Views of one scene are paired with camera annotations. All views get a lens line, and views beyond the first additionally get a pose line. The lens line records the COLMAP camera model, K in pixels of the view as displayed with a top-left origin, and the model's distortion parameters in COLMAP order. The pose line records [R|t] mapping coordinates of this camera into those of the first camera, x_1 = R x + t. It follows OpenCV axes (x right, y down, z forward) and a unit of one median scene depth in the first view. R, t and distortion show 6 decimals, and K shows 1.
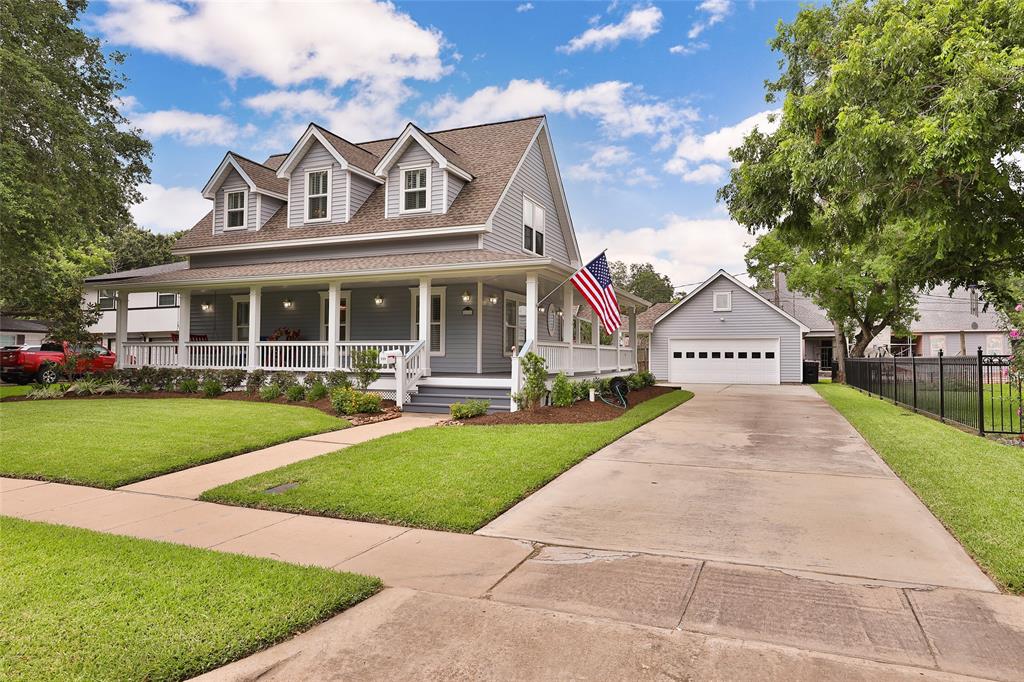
lens RADIAL K [[620.9, 0, 507.2], [0, 620.9, 341.1], [0, 0, 1]] dist [-0.009489, -0.000606]
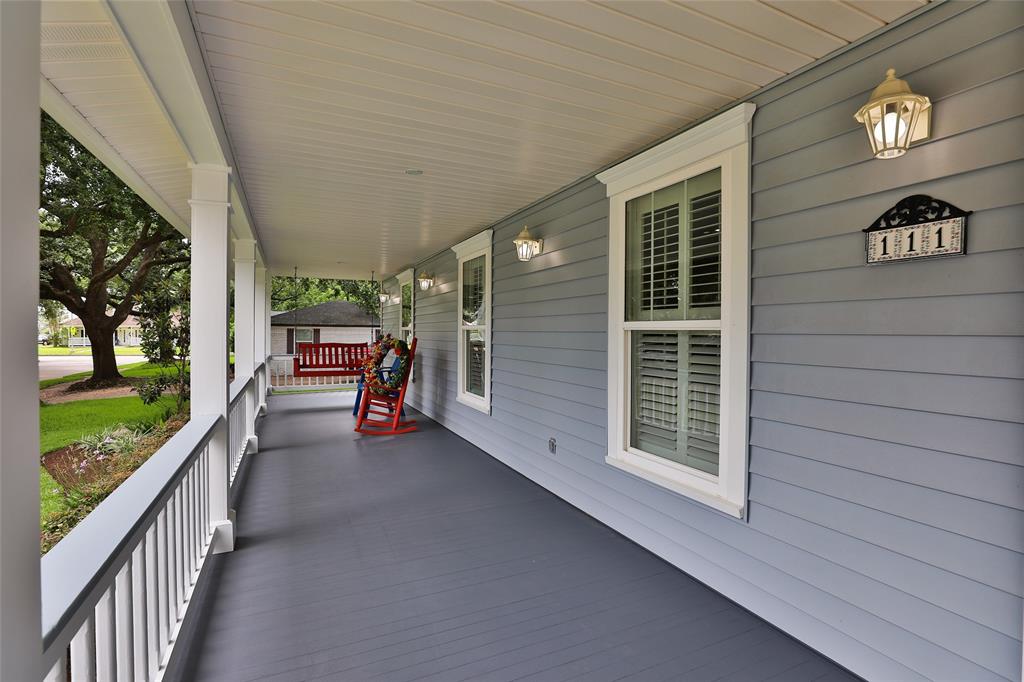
lens RADIAL K [[496.9, 0, 513.7], [0, 496.9, 337.1], [0, 0, 1]] dist [-0.035853, 0.009135]
pose [[0.742063, 0.006919, -0.670295, -0.061019], [0.012782, 0.999619, 0.024470, -0.031942], [0.670208, -0.026726, 0.741692, 0.924141]]
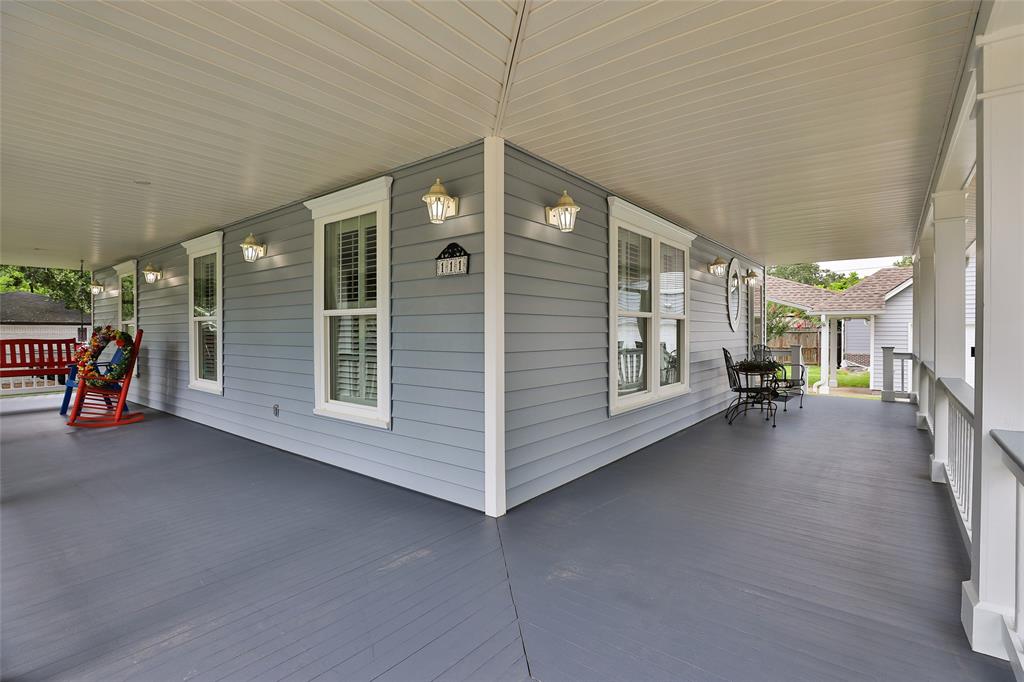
lens RADIAL K [[496.9, 0, 515.6], [0, 496.9, 335.0], [0, 0, 1]] dist [-0.035853, 0.009135]
pose [[0.964499, -0.005880, -0.264022, 0.015477], [0.014212, 0.999459, 0.029658, -0.025449], [0.263705, -0.032357, 0.964061, 0.861891]]
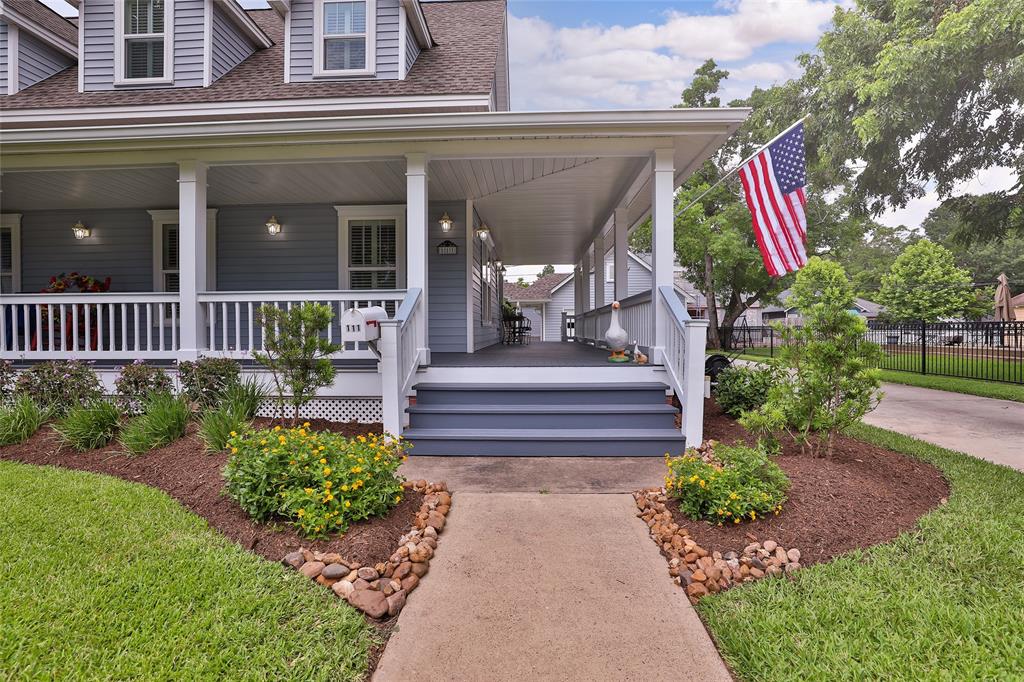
lens RADIAL K [[496.9, 0, 514.0], [0, 496.9, 338.5], [0, 0, 1]] dist [-0.035853, 0.009135]
pose [[0.938446, -0.015071, 0.345097, -0.178875], [0.000417, 0.999096, 0.042499, 0.018386], [-0.345426, -0.039739, 0.937604, 0.566744]]
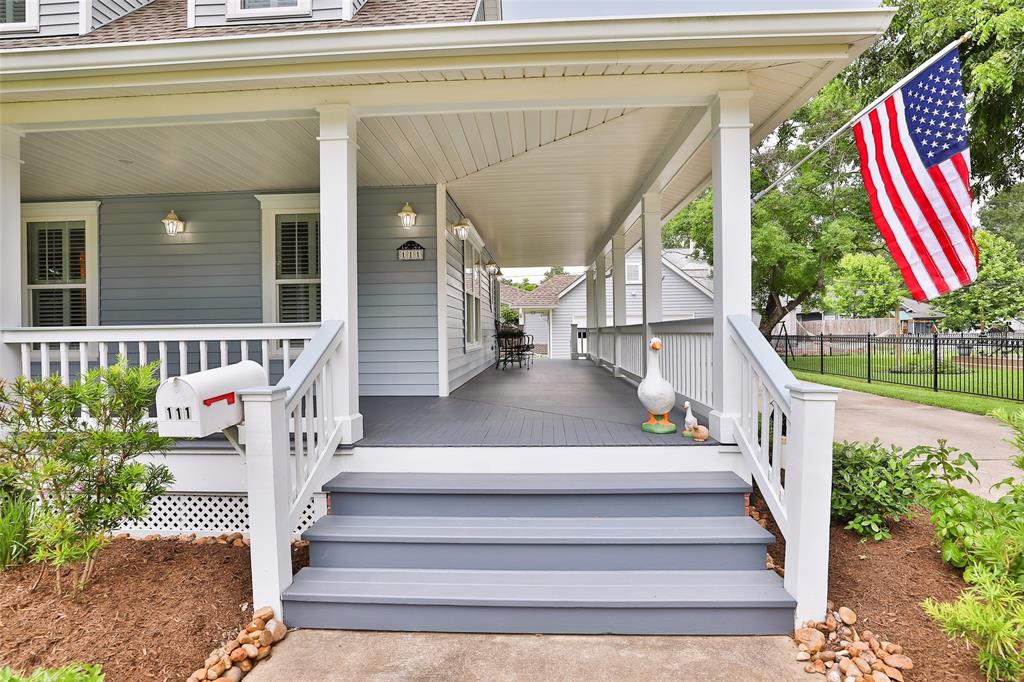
lens RADIAL K [[534.2, 0, 515.1], [0, 534.2, 338.5], [0, 0, 1]] dist [-0.033310, 0.009545]
pose [[0.941895, -0.020355, 0.335291, -0.127713], [0.008287, 0.999267, 0.037383, -0.002094], [-0.335806, -0.032432, 0.941373, 0.670165]]
